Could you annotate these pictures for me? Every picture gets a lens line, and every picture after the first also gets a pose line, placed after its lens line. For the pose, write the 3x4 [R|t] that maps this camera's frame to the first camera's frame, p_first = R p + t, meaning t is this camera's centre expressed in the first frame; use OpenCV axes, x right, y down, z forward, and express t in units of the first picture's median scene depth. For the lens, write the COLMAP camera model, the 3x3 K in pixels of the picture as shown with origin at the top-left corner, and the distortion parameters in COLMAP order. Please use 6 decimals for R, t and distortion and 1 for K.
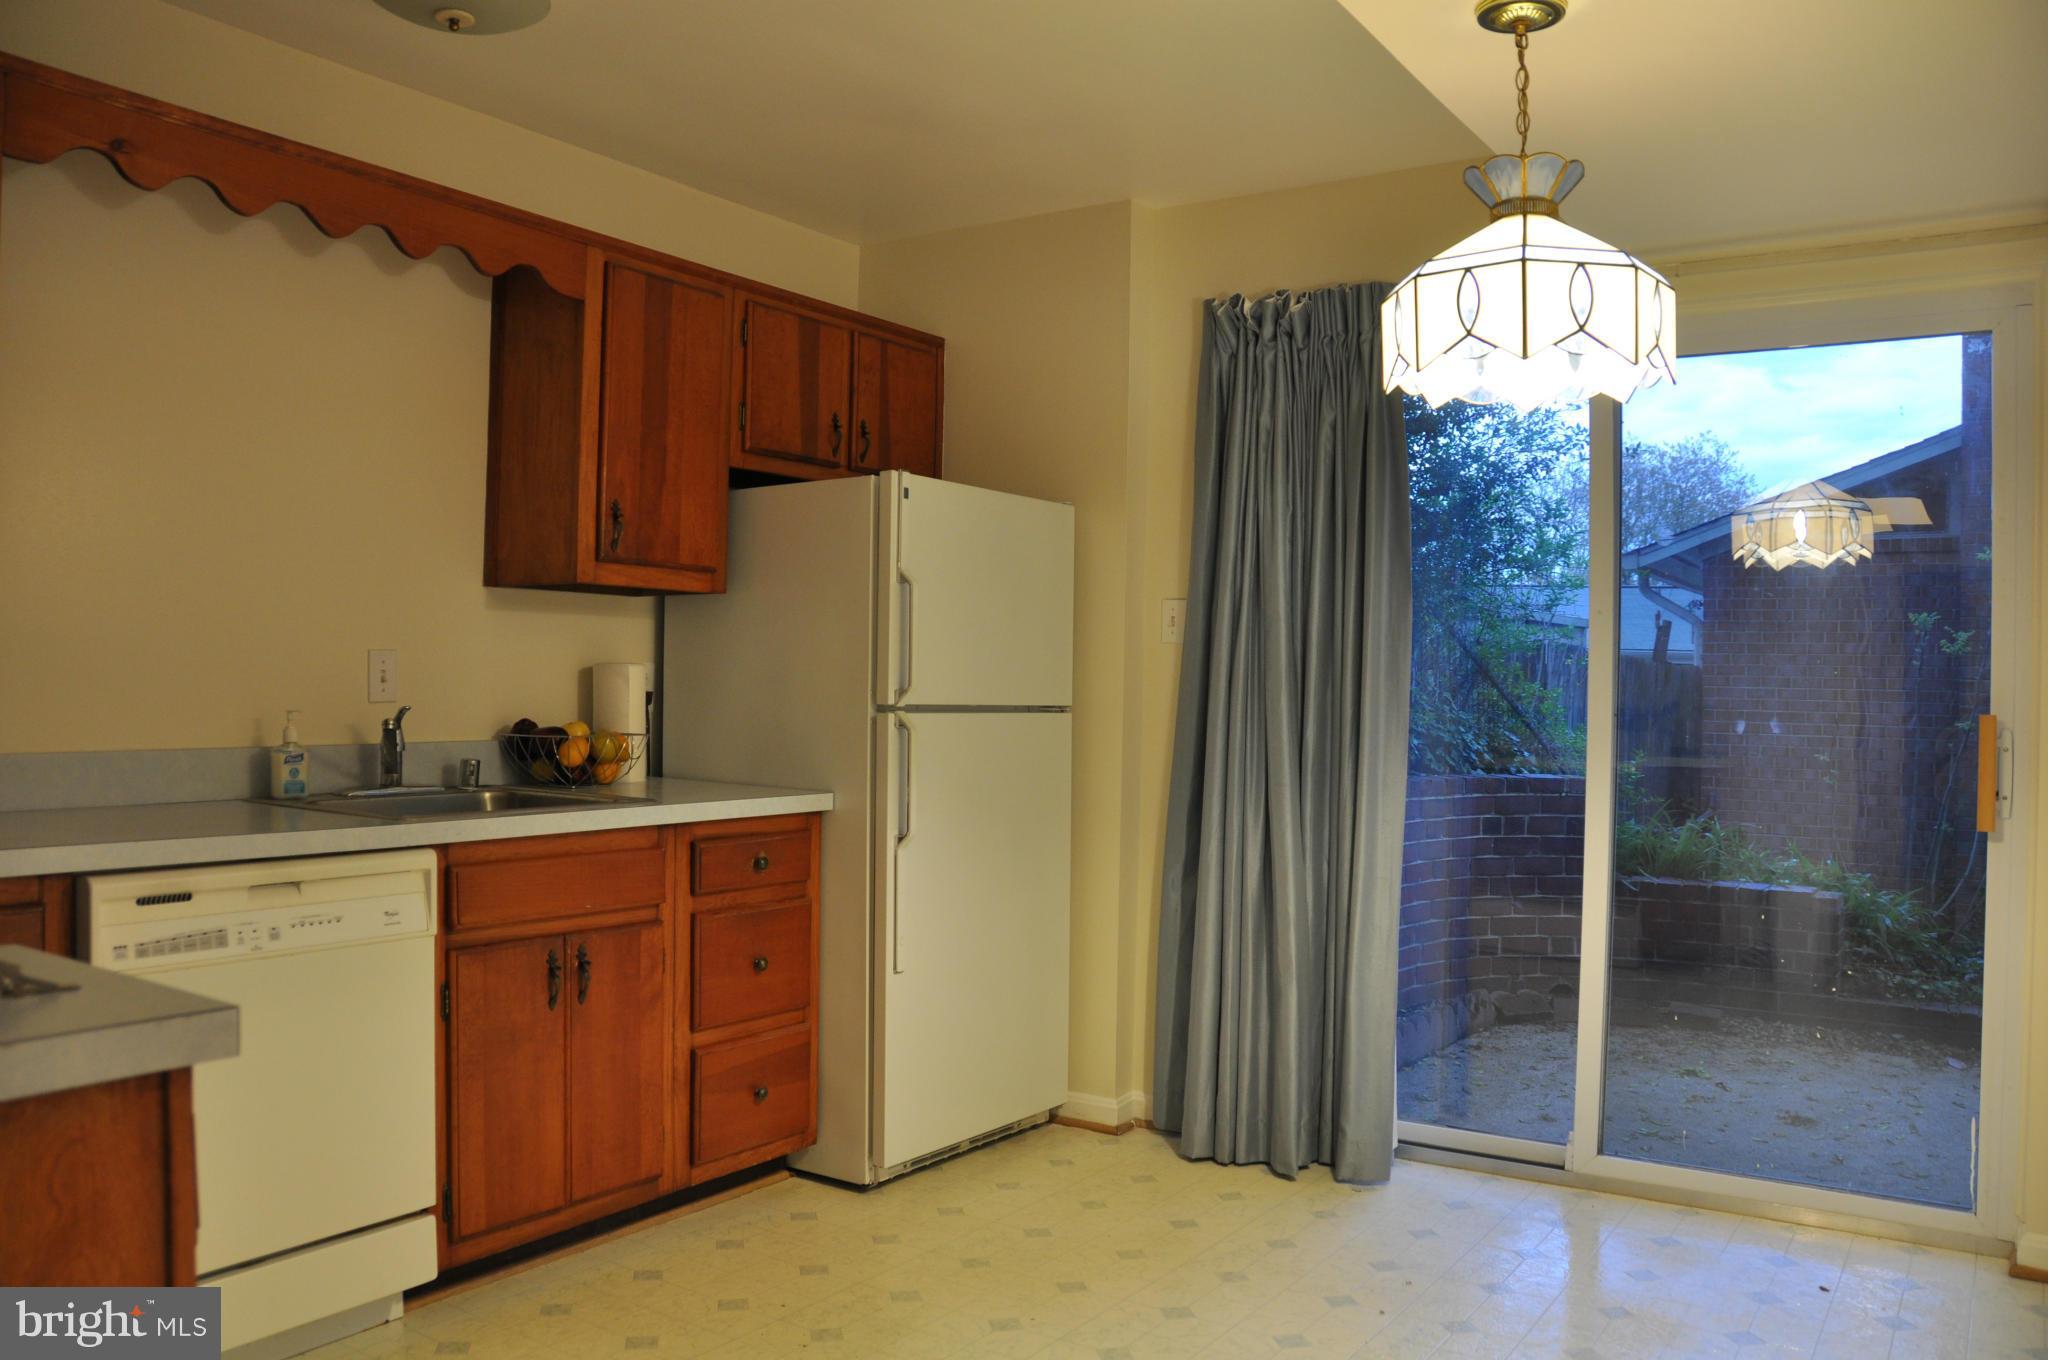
lens RADIAL K [[1635.7, 0, 1024.0], [0, 1635.7, 680.0], [0, 0, 1]] dist [-0.091780, 0.007546]
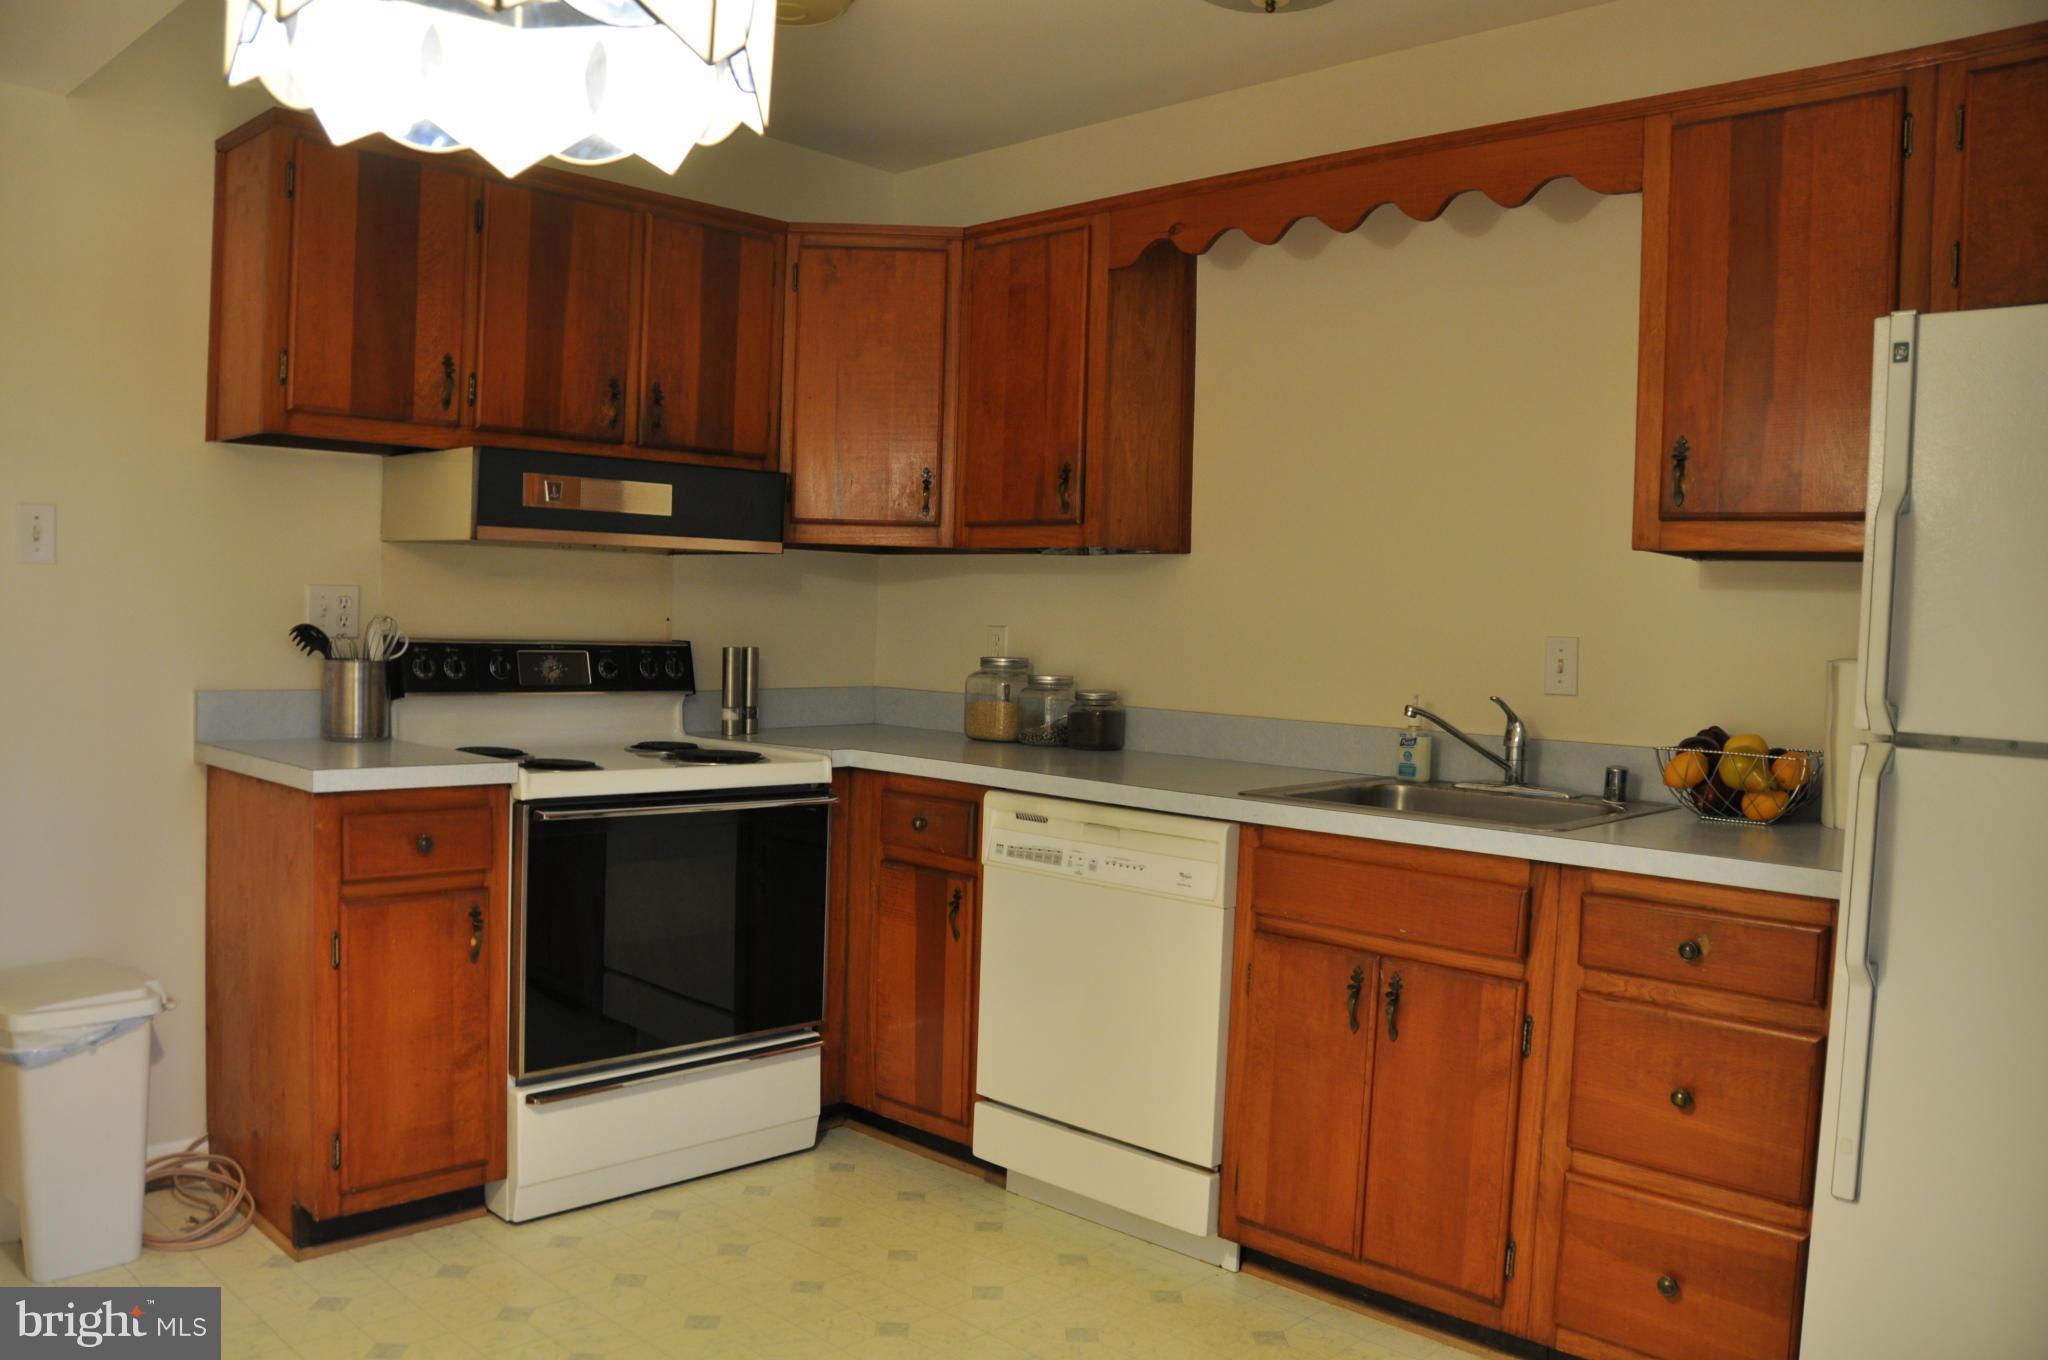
lens RADIAL K [[1635.7, 0, 1024.0], [0, 1635.7, 680.0], [0, 0, 1]] dist [-0.091780, 0.007546]
pose [[-0.184379, 0.017227, -0.982704, 0.621070], [-0.033827, 0.999143, 0.023862, -0.006617], [0.982273, 0.037641, -0.183638, 0.975983]]
